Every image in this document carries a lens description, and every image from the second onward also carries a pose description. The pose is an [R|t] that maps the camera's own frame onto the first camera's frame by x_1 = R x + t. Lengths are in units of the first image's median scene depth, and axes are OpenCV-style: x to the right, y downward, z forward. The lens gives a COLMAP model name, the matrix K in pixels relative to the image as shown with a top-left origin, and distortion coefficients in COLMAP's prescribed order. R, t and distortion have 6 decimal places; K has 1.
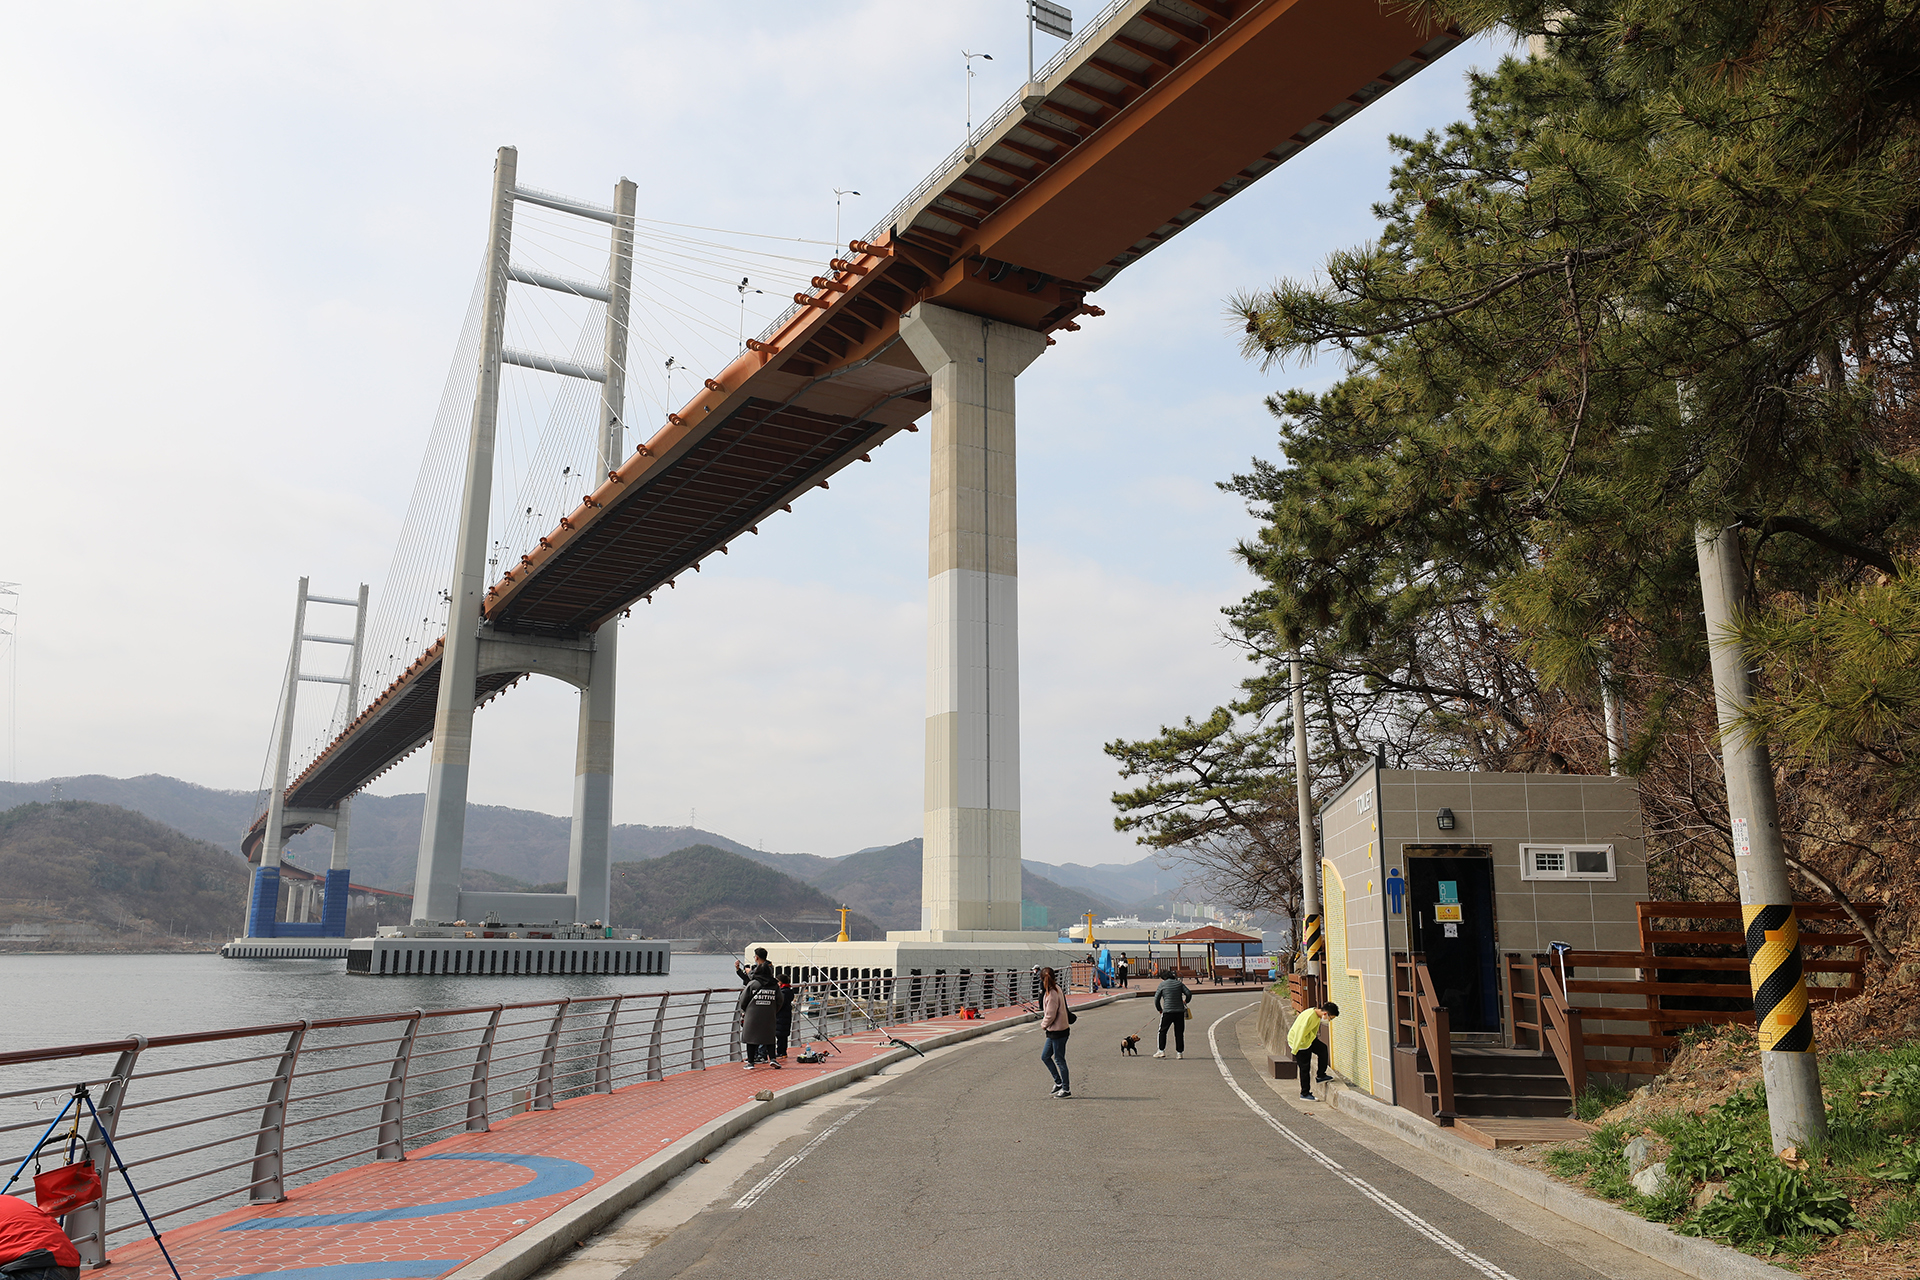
lens RADIAL K [[1410.2, 0, 960.0], [0, 1410.2, 640.0], [0, 0, 1]] dist [0.003834, 0.007186]
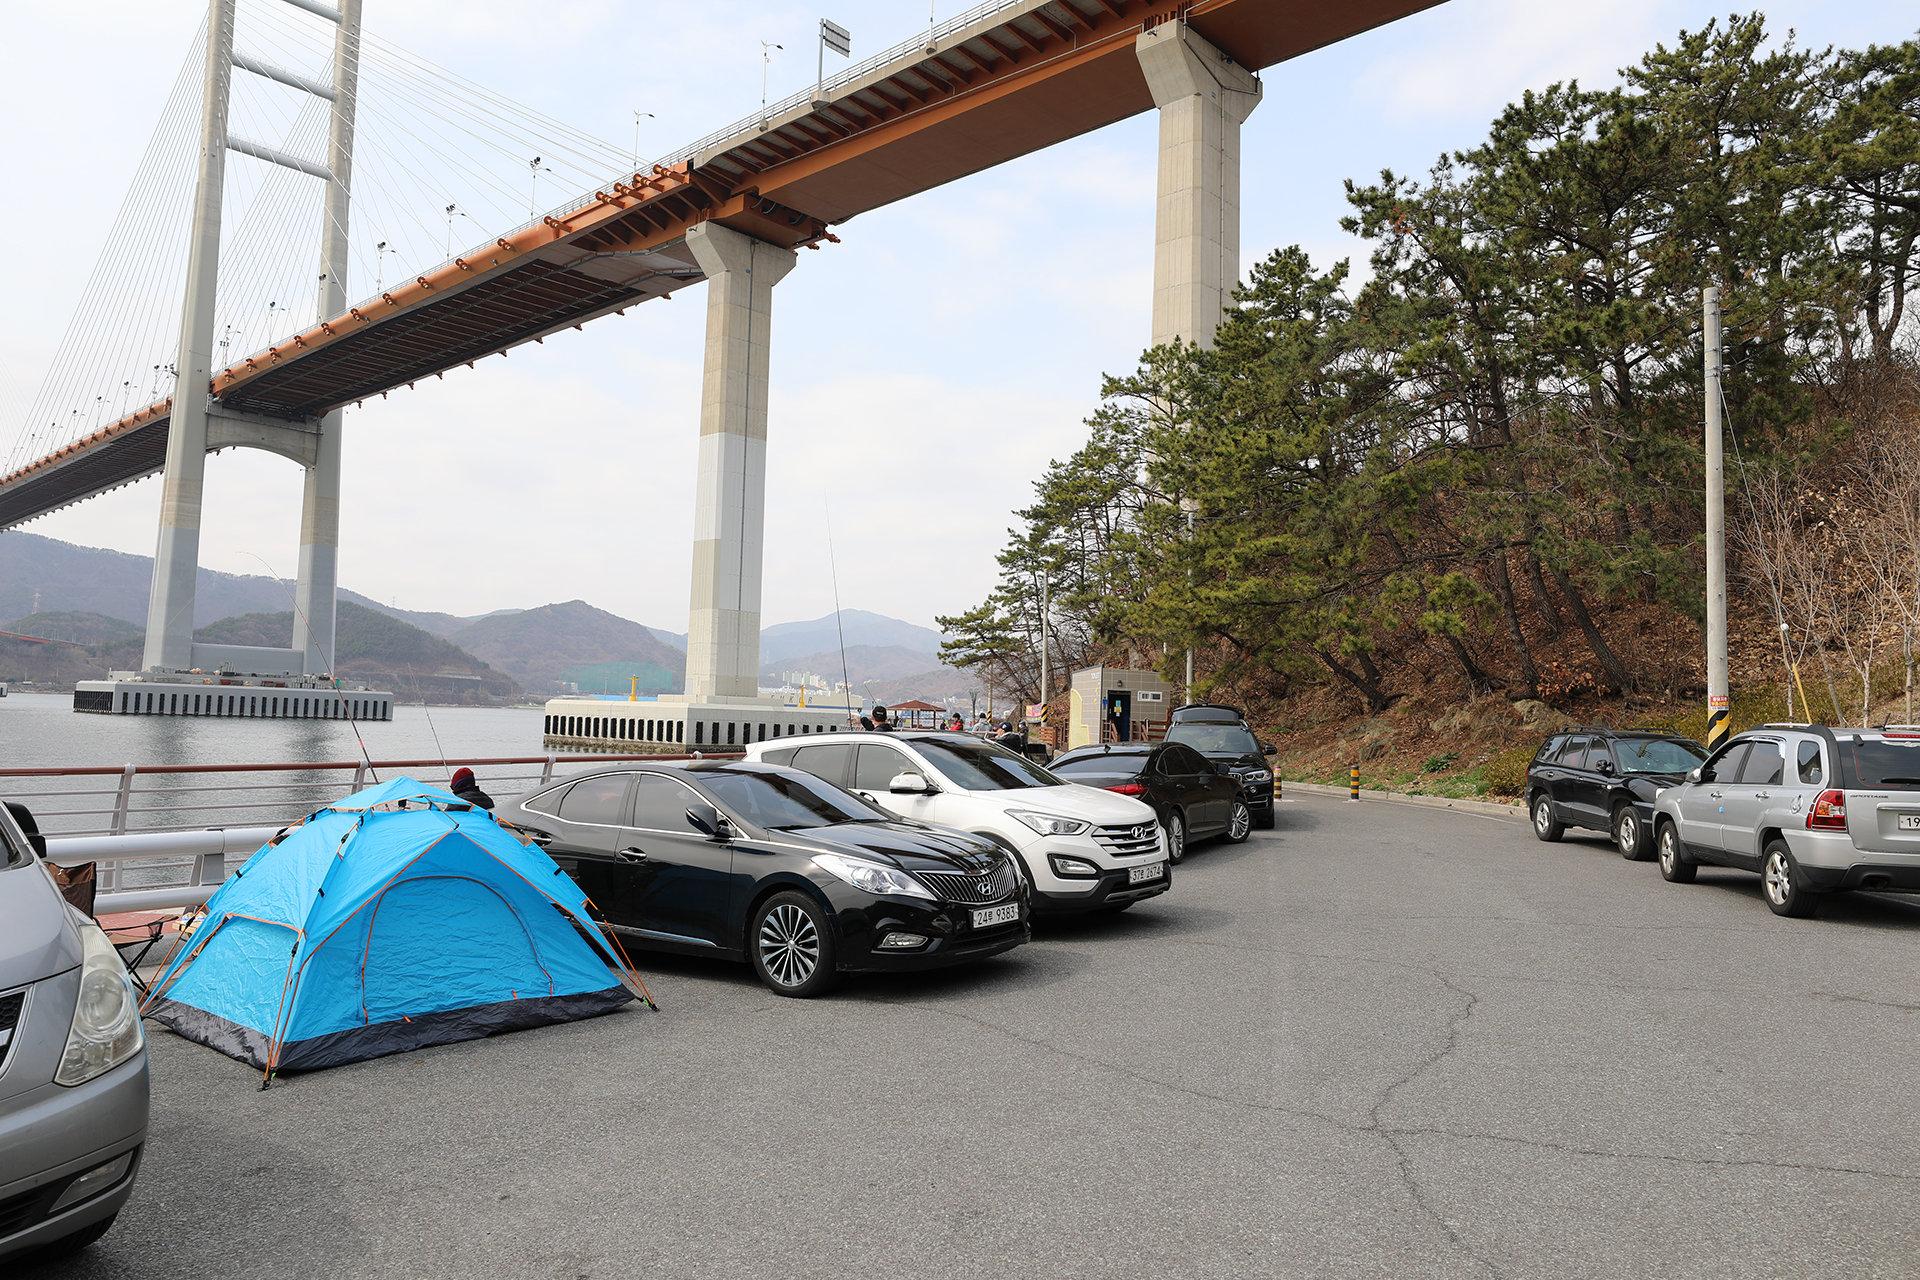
lens RADIAL K [[1281.5, 0, 960.0], [0, 1281.5, 640.0], [0, 0, 1]] dist [-0.001214, -0.001350]
pose [[0.957312, 0.044647, 0.285588, -0.066500], [-0.089727, 0.985093, 0.146770, -0.028729], [-0.274778, -0.166129, 0.947047, -0.132129]]
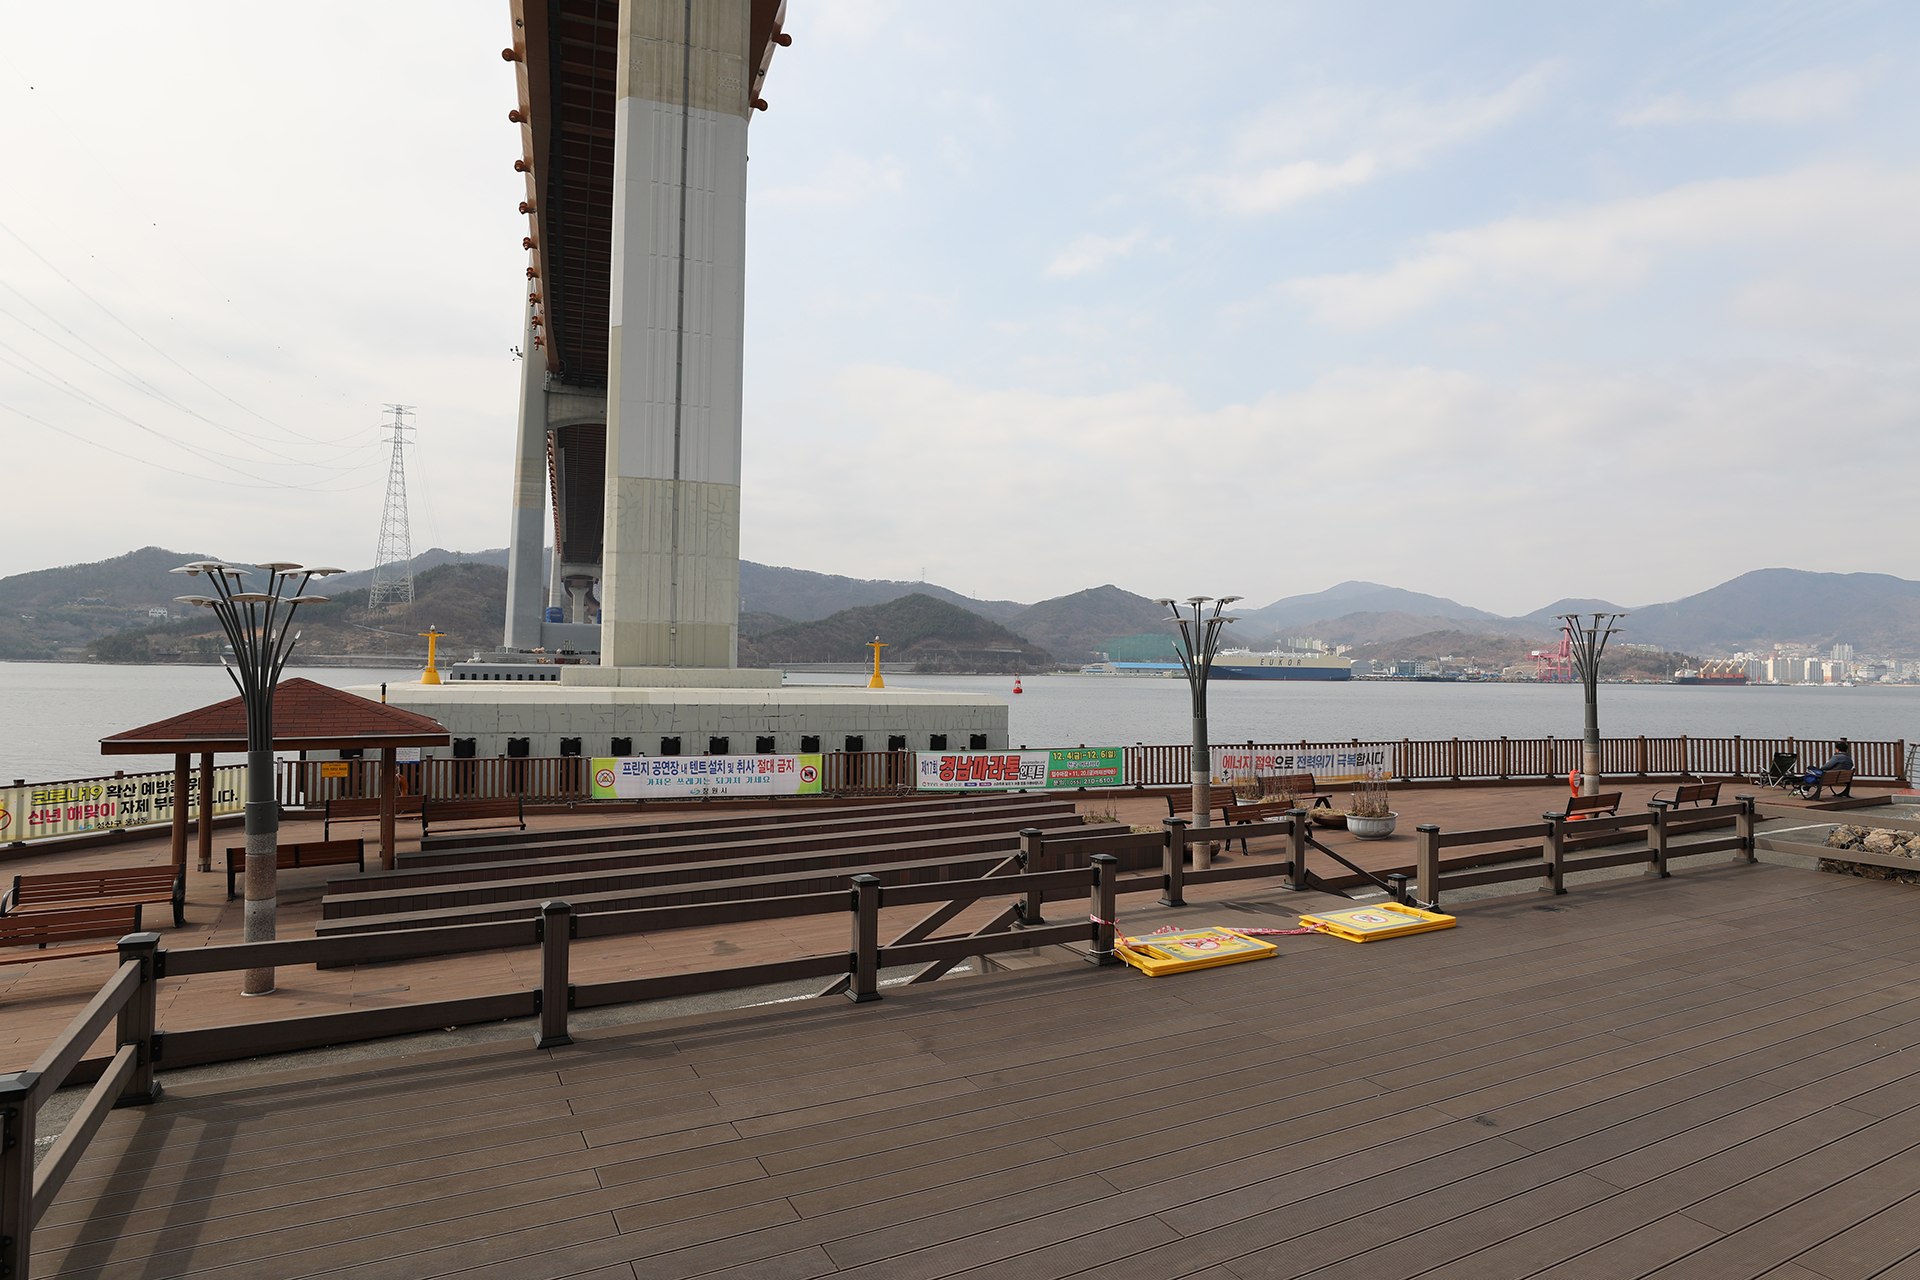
lens RADIAL K [[1020.9, 0, 960.0], [0, 1020.9, 640.0], [0, 0, 1]] dist [-0.001779, -0.000102]
pose [[0.984644, 0.004498, -0.174516, 0.116662], [0.027991, 0.982666, 0.183259, 0.056557], [0.172316, -0.185329, 0.967450, 0.290257]]
